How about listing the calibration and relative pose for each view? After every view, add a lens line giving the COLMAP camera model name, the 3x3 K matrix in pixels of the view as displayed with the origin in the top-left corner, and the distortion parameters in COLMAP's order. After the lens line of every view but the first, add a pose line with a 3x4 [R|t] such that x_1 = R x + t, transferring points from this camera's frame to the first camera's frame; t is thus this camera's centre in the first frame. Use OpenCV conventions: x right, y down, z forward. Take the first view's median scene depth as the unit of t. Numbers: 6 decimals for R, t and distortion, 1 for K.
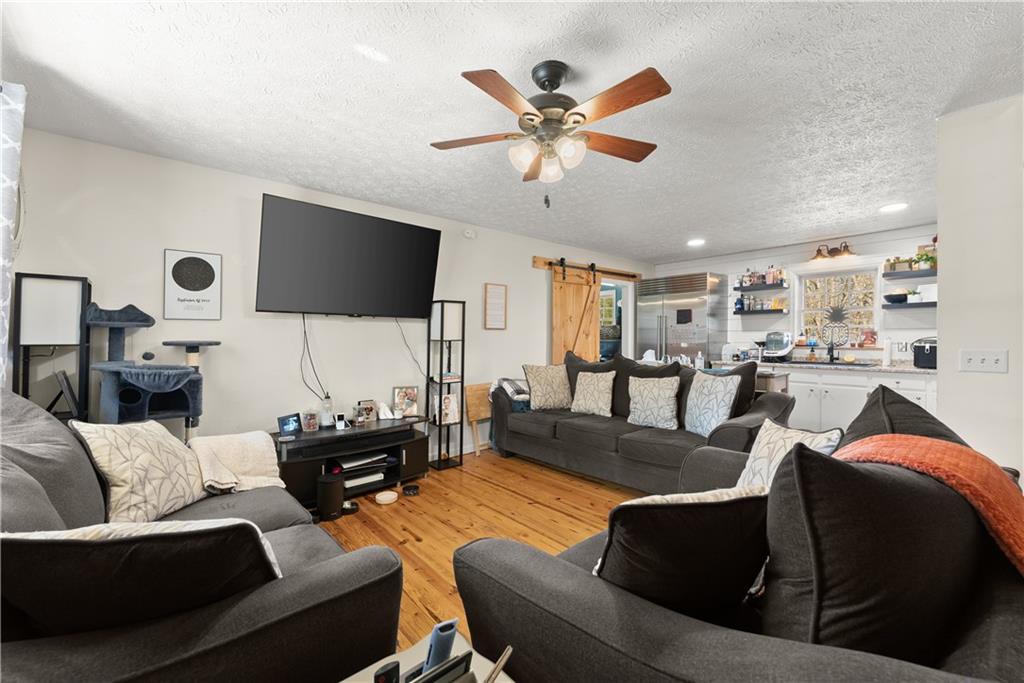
lens RADIAL K [[413.1, 0, 501.0], [0, 413.1, 343.4], [0, 0, 1]] dist [-0.000849, -0.000080]
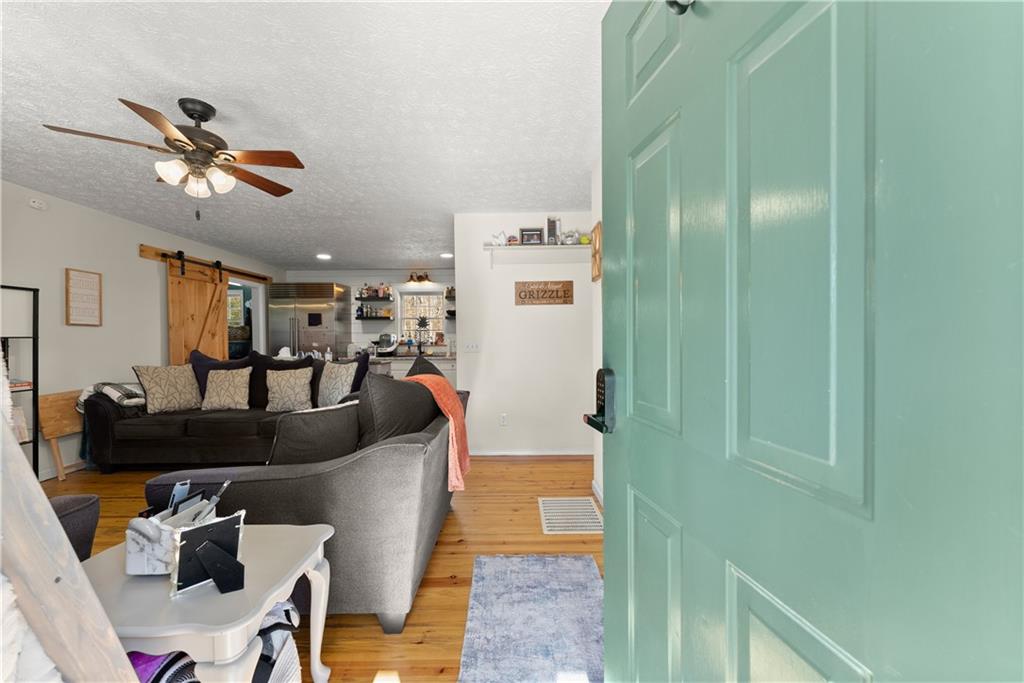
lens RADIAL K [[413.1, 0, 514.4], [0, 413.1, 350.5], [0, 0, 1]] dist [-0.000849, -0.000080]
pose [[0.646224, -0.018718, 0.762918, -0.089788], [0.015027, 0.999817, 0.011802, 0.019000], [-0.762999, 0.003838, 0.646388, -0.195508]]
